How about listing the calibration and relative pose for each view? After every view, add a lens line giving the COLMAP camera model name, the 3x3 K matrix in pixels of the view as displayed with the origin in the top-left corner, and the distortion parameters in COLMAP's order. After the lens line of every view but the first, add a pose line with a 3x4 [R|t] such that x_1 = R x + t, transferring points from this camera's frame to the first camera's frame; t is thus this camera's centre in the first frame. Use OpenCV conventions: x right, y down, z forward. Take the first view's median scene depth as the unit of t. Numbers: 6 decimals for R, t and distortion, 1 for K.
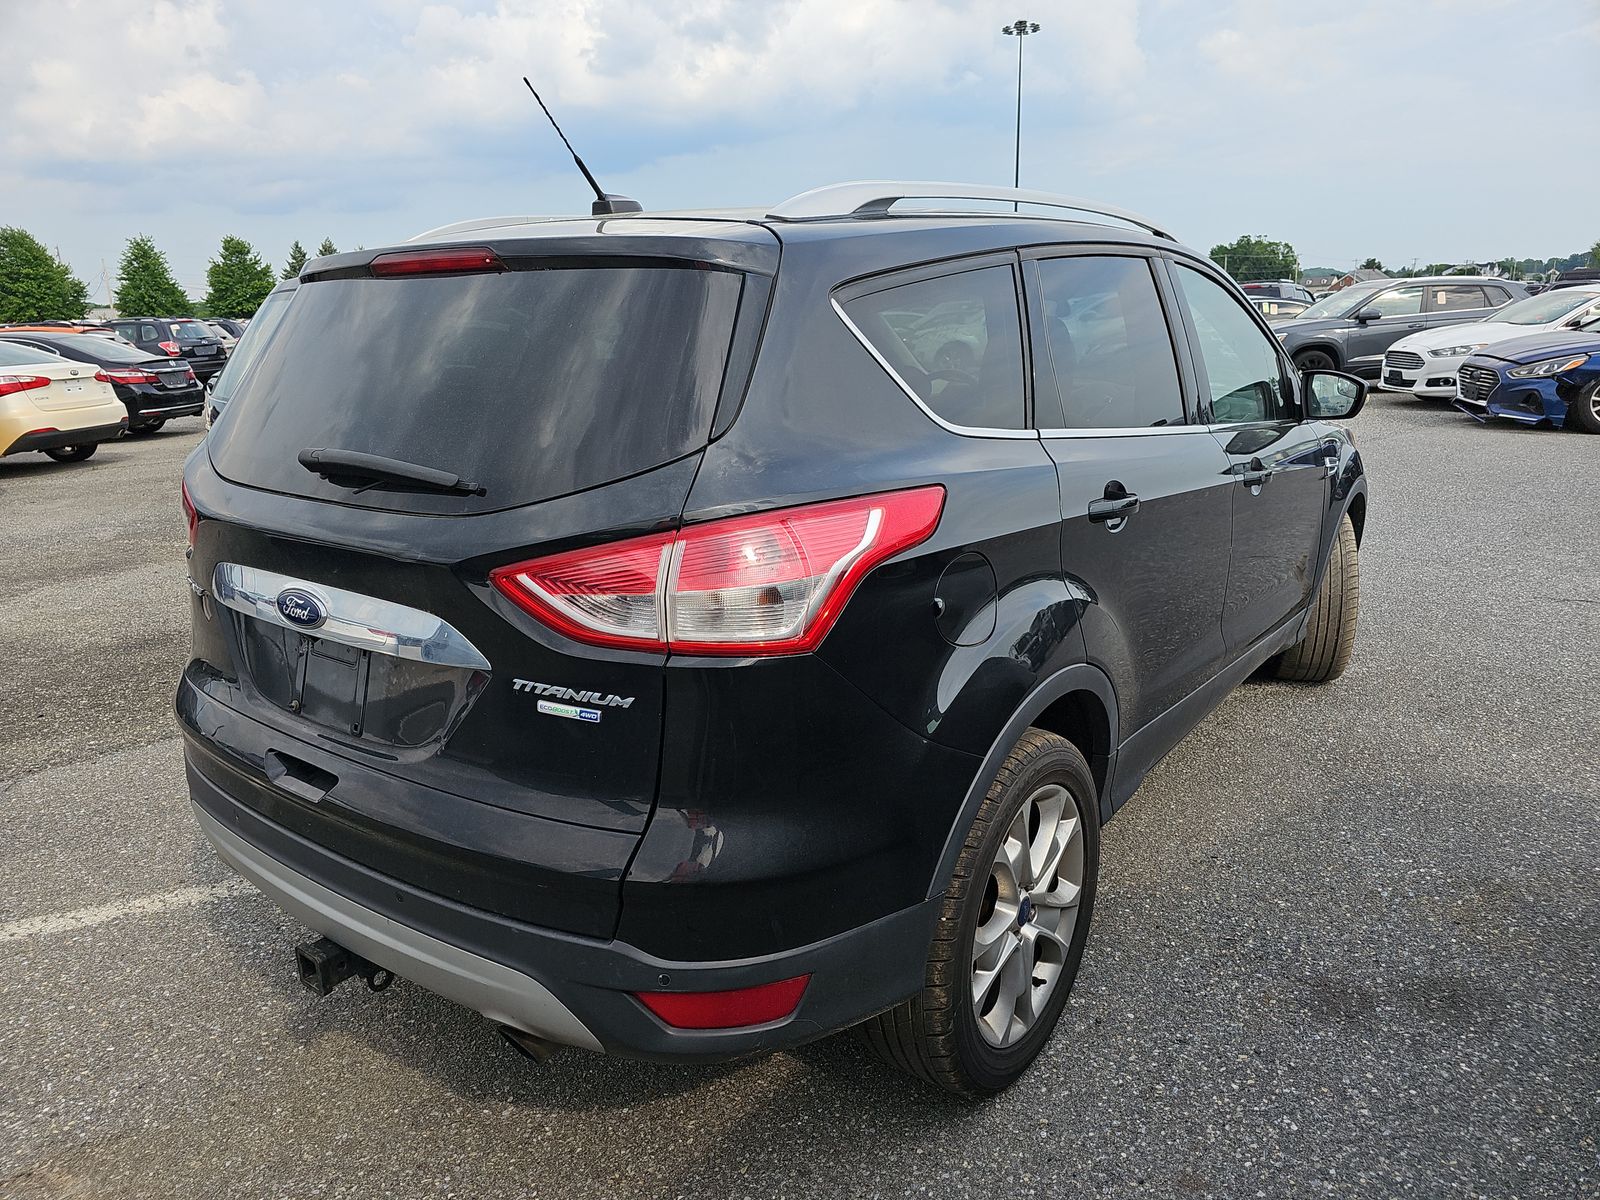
lens RADIAL K [[1102.6, 0, 799.7], [0, 1102.6, 638.9], [0, 0, 1]] dist [0.000746, -0.000937]
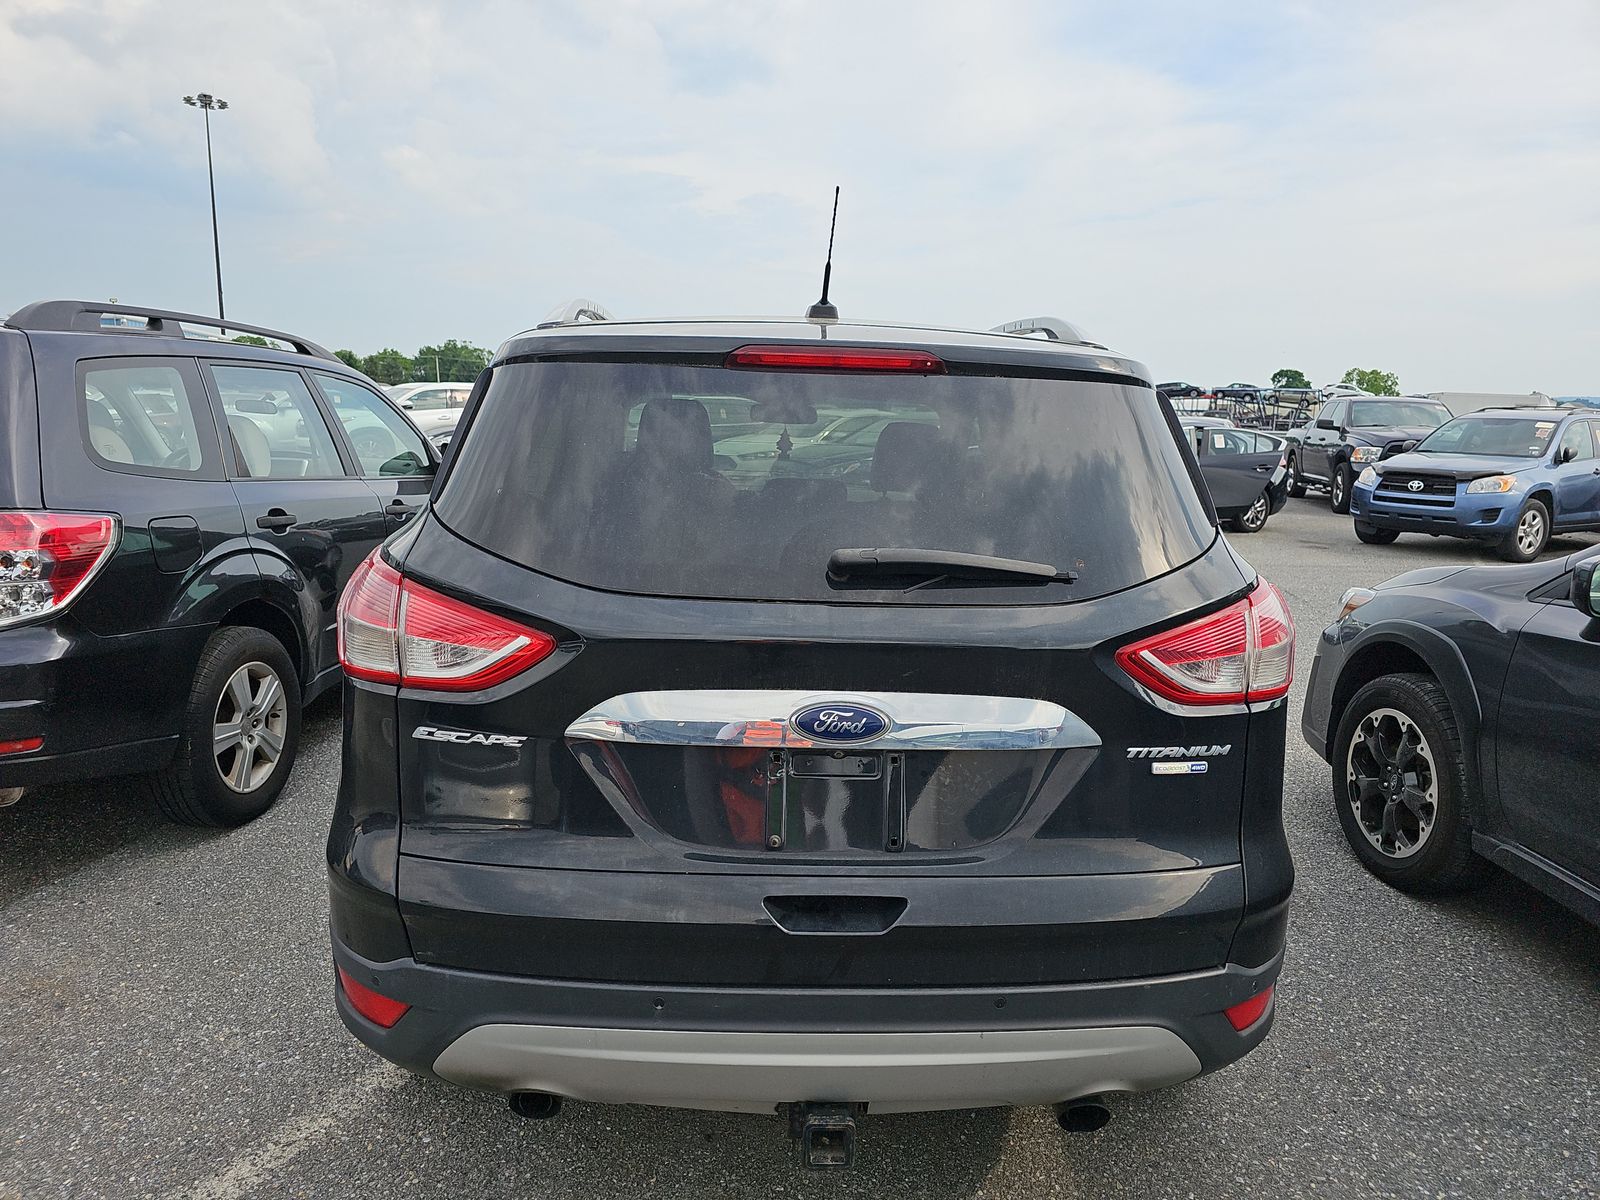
lens RADIAL K [[1110.4, 0, 811.2], [0, 1110.4, 598.8], [0, 0, 1]] dist [0.042817, -0.049548]
pose [[0.754935, -0.061127, 0.652944, -1.128811], [0.138289, 0.988097, -0.067386, -0.073684], [-0.641053, 0.141167, 0.754402, 0.327249]]
